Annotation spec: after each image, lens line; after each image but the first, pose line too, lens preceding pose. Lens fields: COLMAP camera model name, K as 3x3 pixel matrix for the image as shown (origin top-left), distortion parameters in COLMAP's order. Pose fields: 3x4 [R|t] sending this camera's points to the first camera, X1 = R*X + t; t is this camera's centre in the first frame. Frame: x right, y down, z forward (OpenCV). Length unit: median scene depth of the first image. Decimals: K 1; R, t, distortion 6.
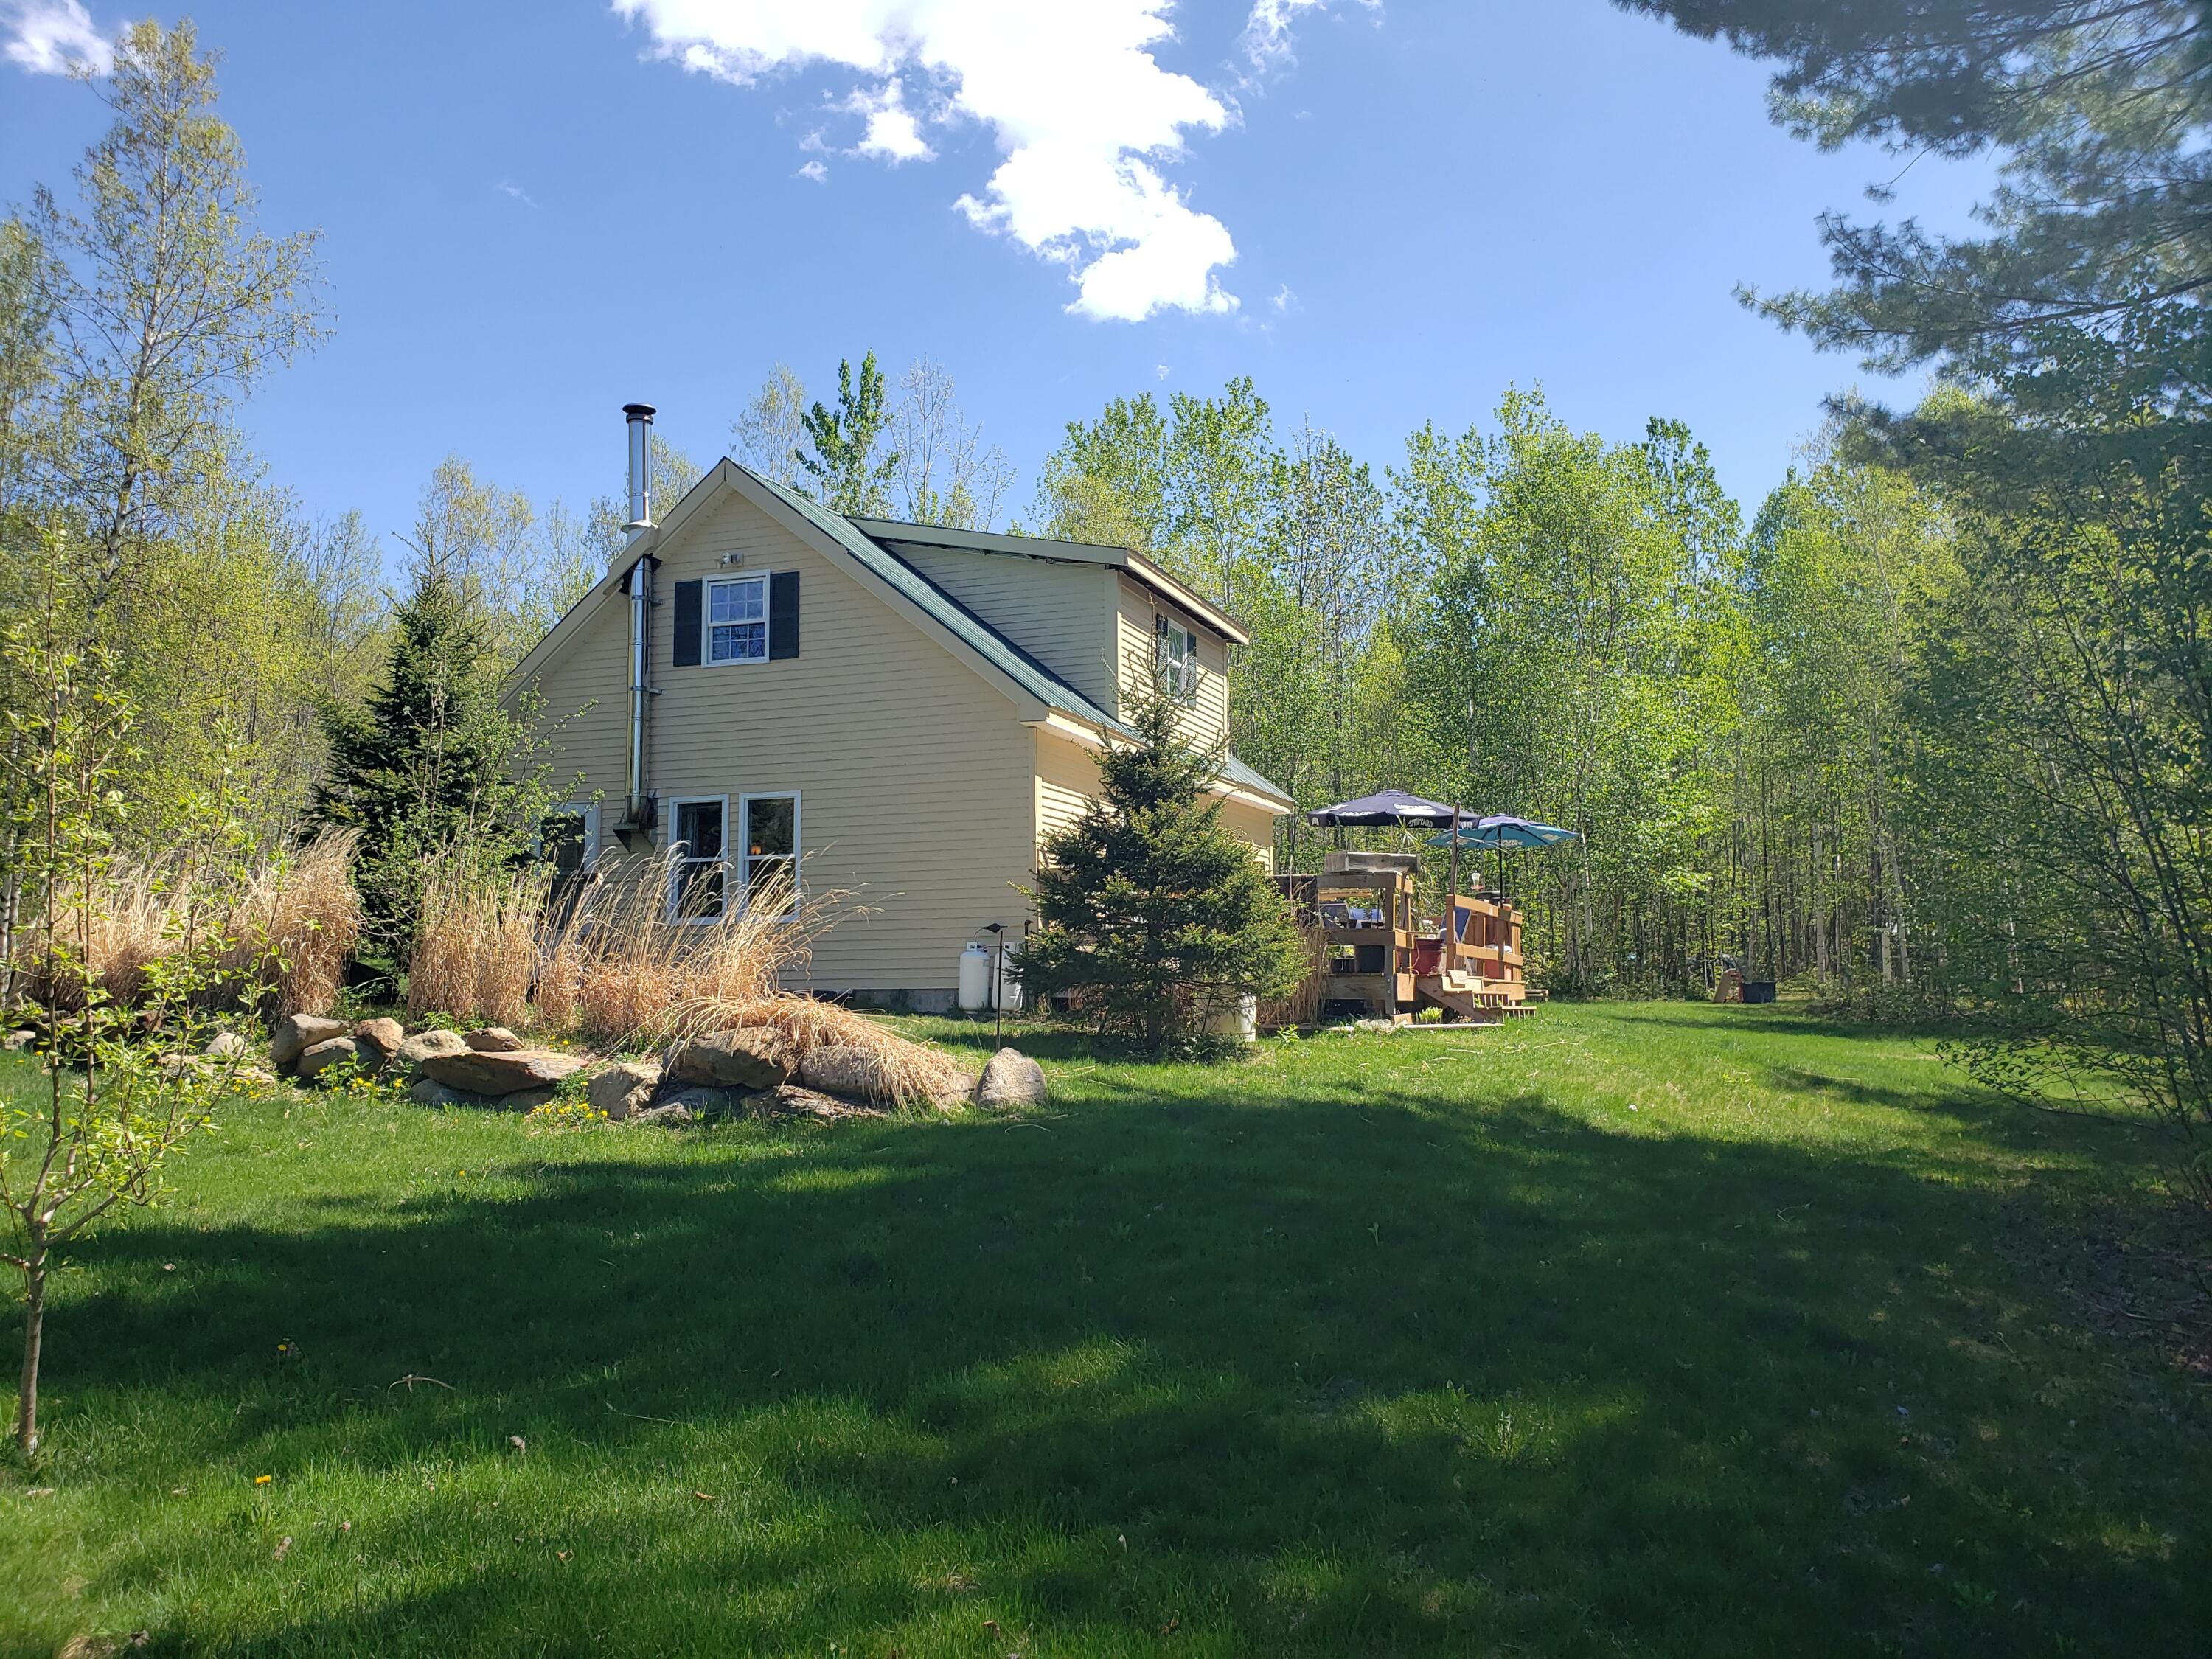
lens RADIAL K [[1794.5, 0, 1106.0], [0, 1794.5, 829.5], [0, 0, 1]] dist [0.030168, -0.006998]
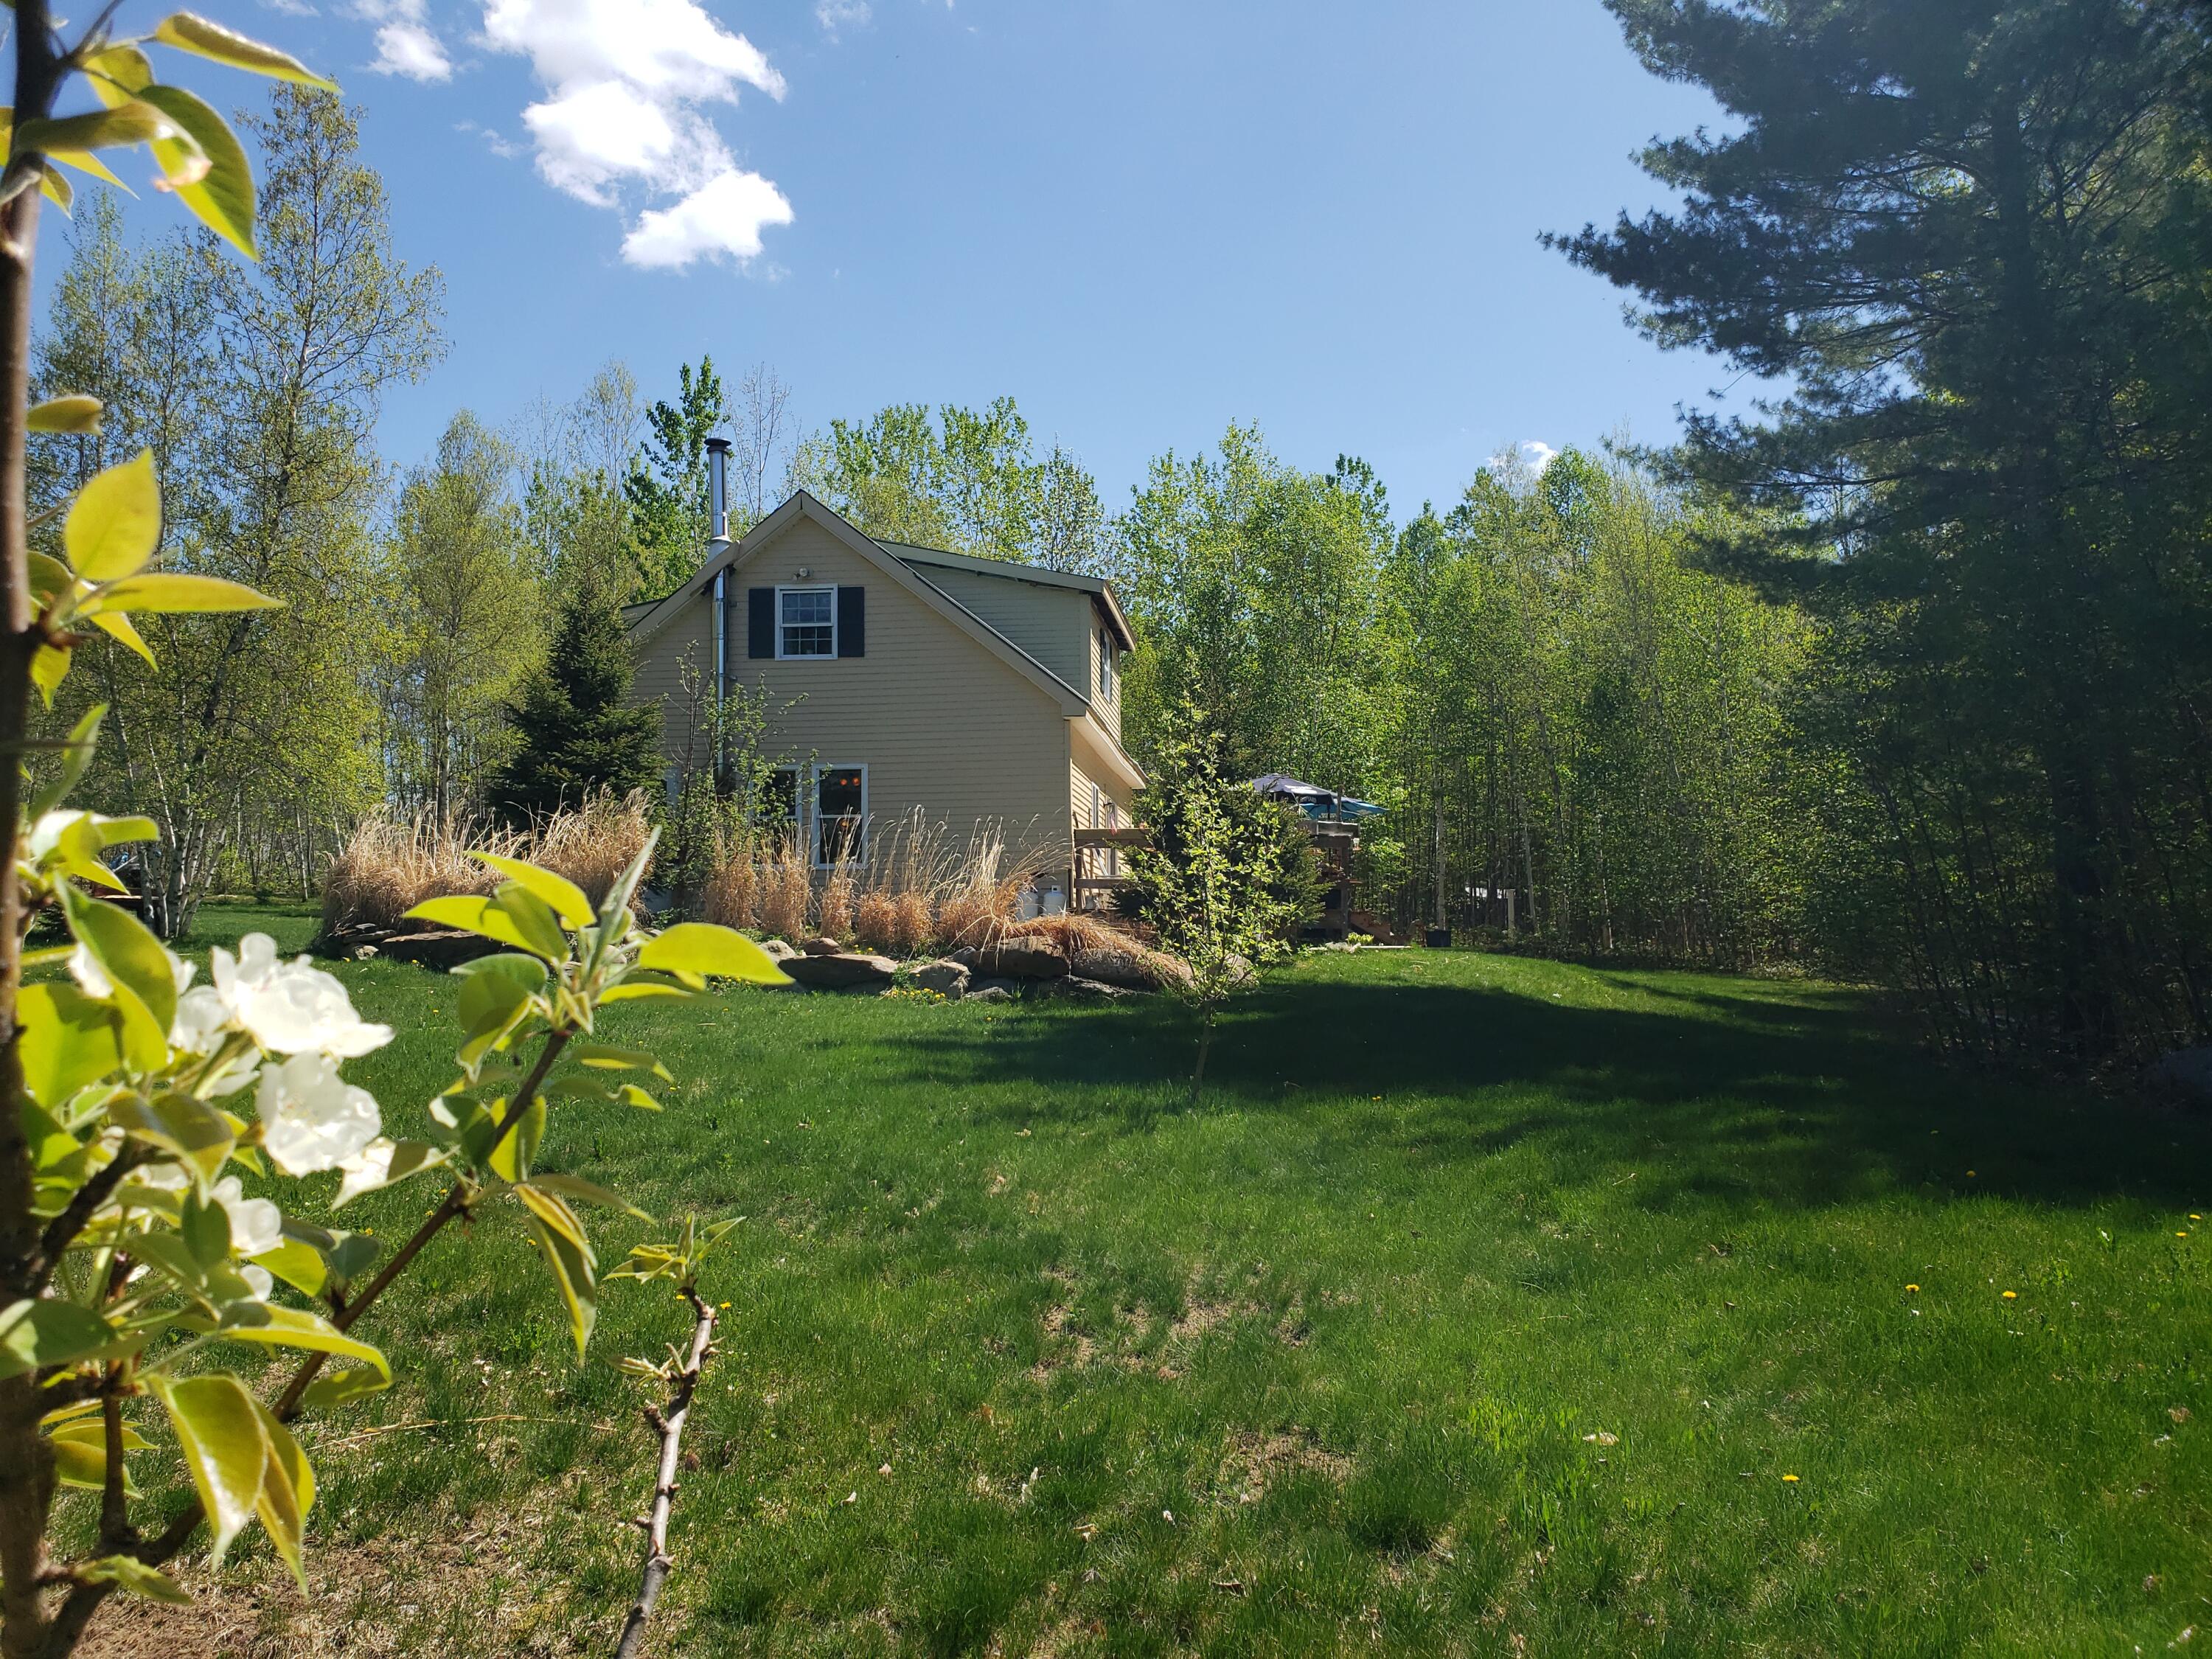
lens RADIAL K [[1794.5, 0, 1106.0], [0, 1794.5, 829.5], [0, 0, 1]] dist [0.030168, -0.006998]
pose [[0.968524, 0.018164, 0.248258, -0.308010], [-0.022655, 0.999627, 0.015245, 0.001614], [-0.247889, -0.020389, 0.968574, -0.244529]]
